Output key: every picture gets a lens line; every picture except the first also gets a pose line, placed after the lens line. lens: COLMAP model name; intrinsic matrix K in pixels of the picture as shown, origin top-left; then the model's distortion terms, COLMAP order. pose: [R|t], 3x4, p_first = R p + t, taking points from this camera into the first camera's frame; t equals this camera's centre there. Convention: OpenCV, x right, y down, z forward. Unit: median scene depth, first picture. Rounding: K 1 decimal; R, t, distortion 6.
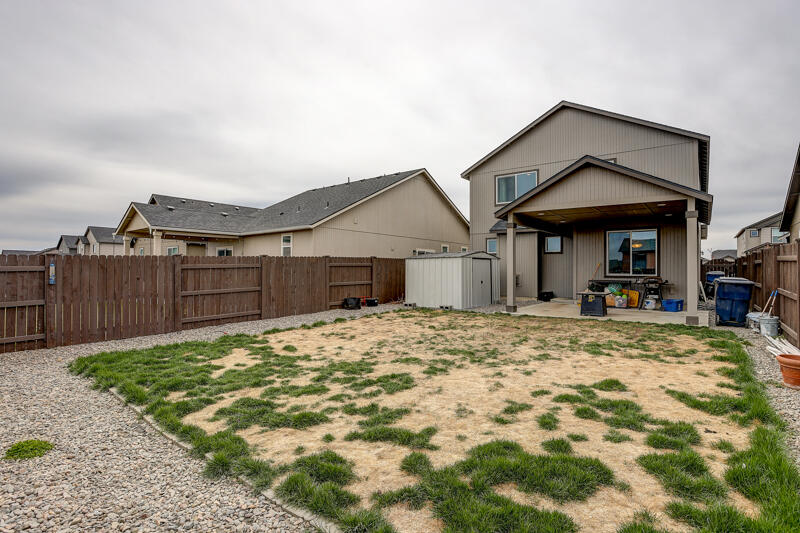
lens RADIAL K [[376.1, 0, 398.3], [0, 376.1, 266.3], [0, 0, 1]] dist [0.001137, 0.000184]
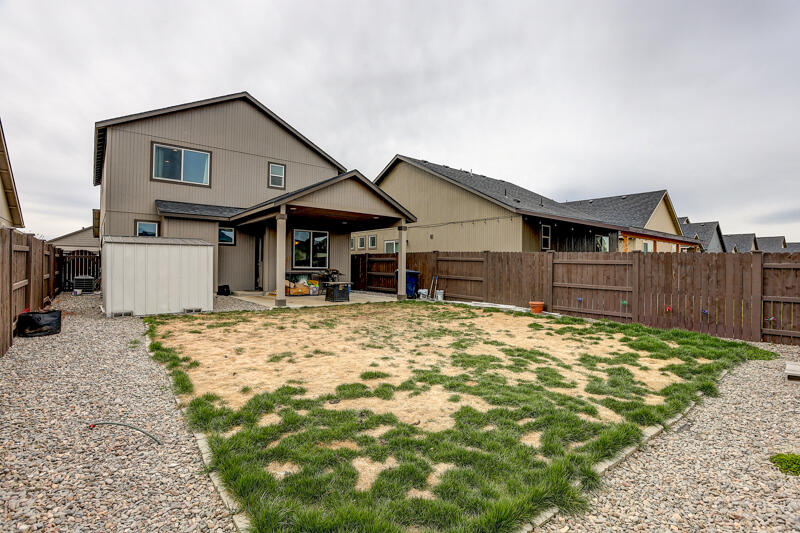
lens RADIAL K [[382.8, 0, 399.5], [0, 382.8, 266.2], [0, 0, 1]] dist [-0.033436, 0.009965]
pose [[0.282177, 0.000643, 0.959362, -0.466795], [-0.022176, 0.999737, 0.005852, 0.005027], [-0.959106, -0.022926, 0.282117, 0.365477]]
